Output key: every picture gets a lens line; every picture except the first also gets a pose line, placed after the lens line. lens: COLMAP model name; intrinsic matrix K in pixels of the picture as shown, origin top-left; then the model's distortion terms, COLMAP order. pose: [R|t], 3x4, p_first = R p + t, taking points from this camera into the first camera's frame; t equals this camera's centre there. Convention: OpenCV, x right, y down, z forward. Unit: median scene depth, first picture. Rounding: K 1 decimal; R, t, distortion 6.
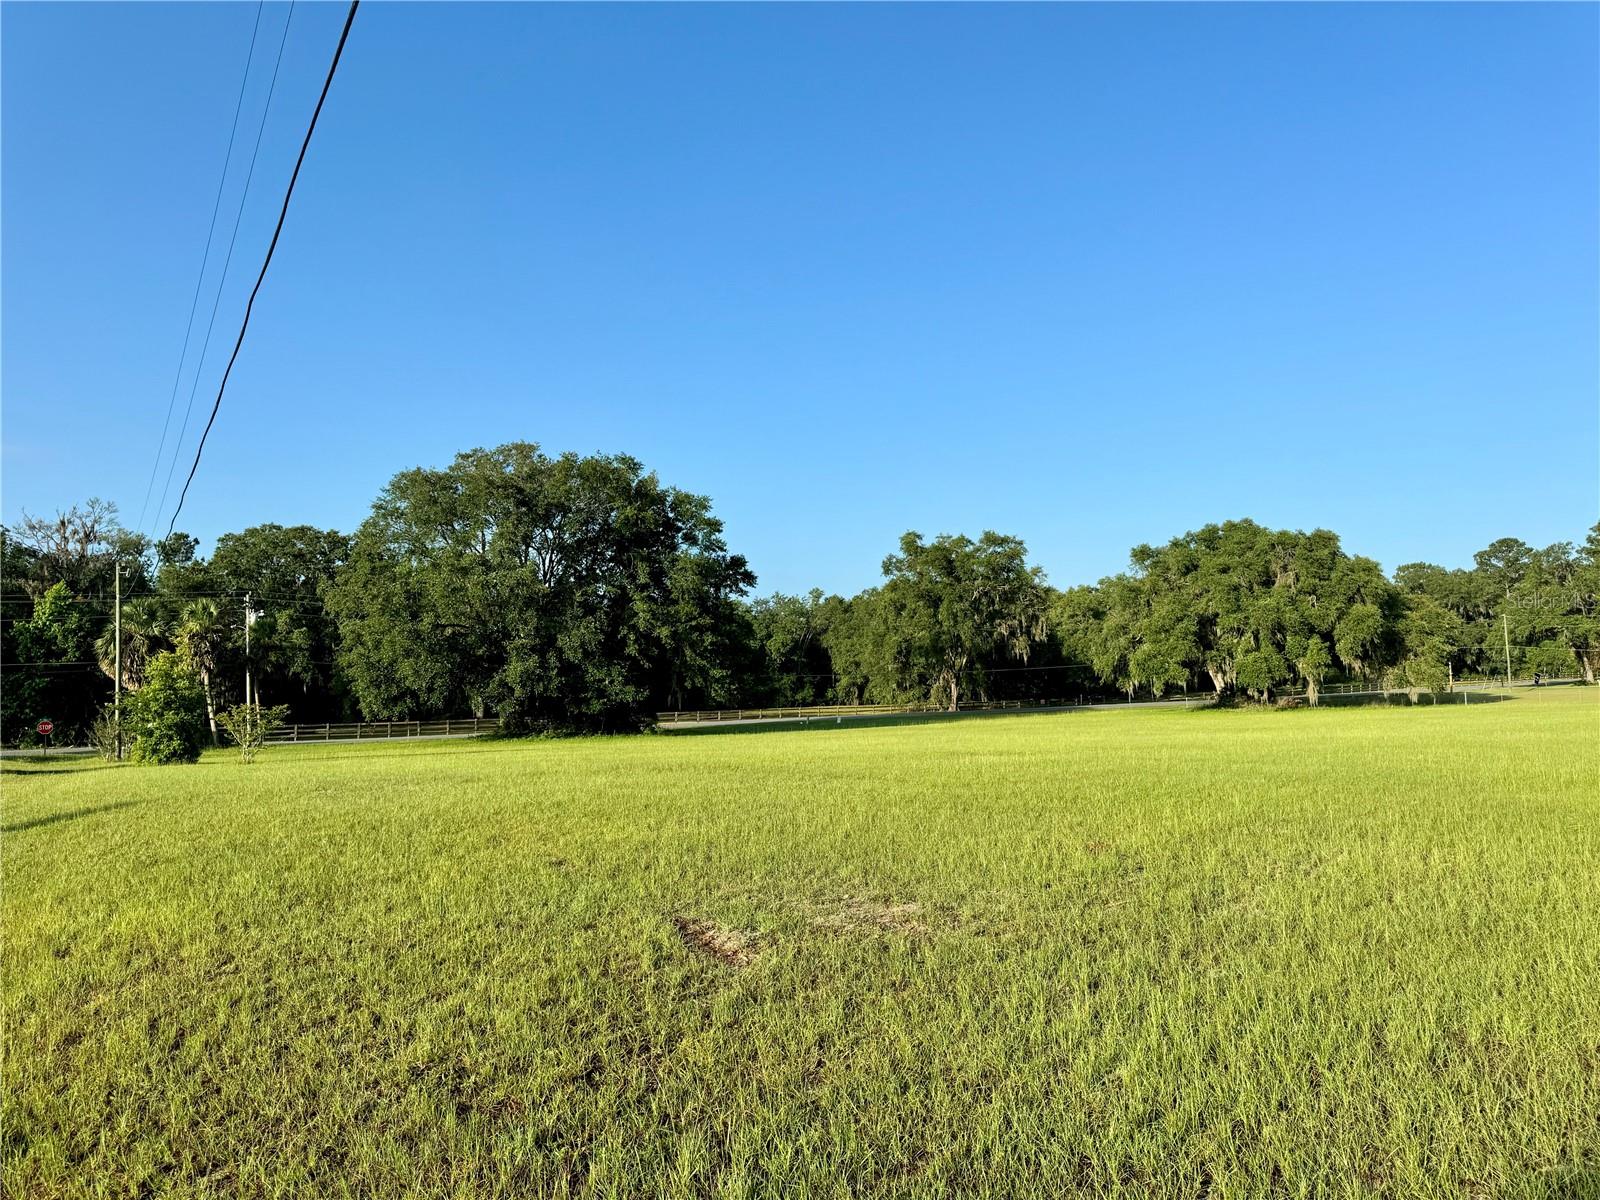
lens RADIAL K [[1116.0, 0, 810.3], [0, 1116.0, 600.3], [0, 0, 1]] dist [0.140846, -0.208253]
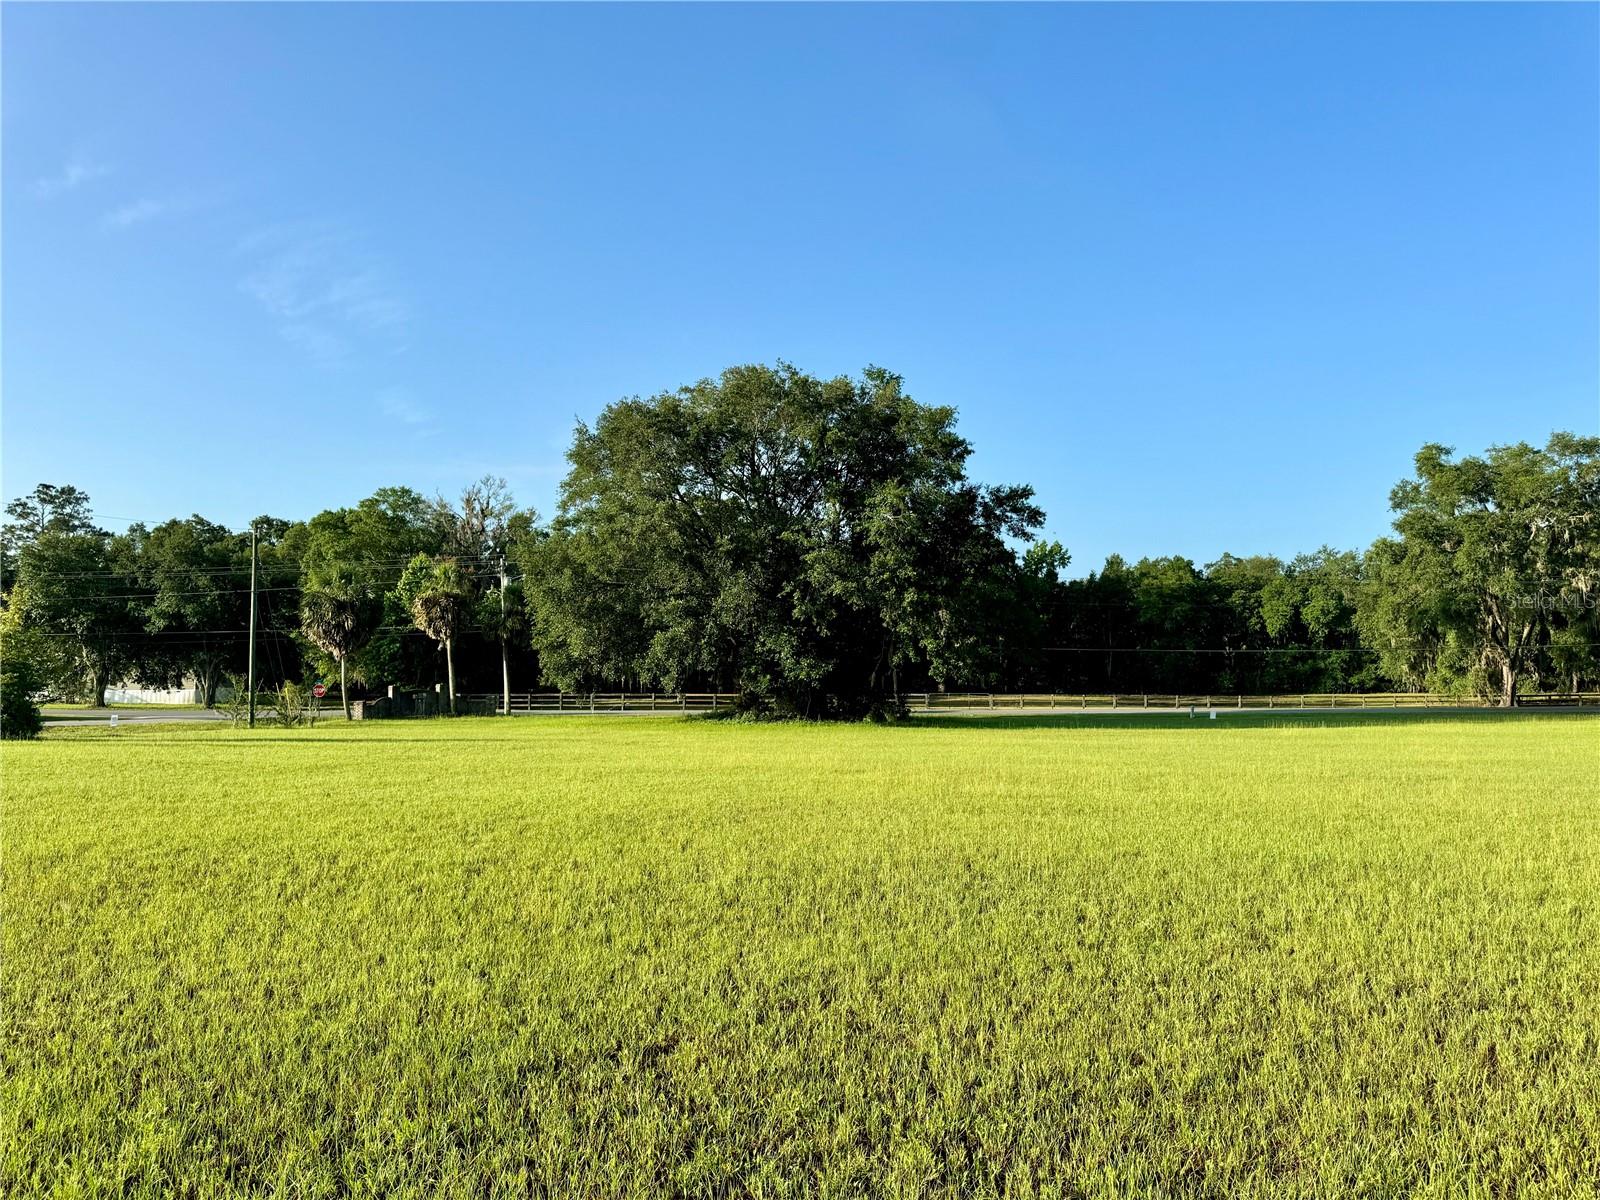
lens RADIAL K [[1128.8, 0, 811.9], [0, 1128.8, 602.6], [0, 0, 1]] dist [0.059438, -0.091745]
pose [[0.840054, -0.012210, -0.542366, 0.195218], [0.025946, 0.999507, 0.017685, 0.017923], [0.541882, -0.028929, 0.839956, 0.263485]]
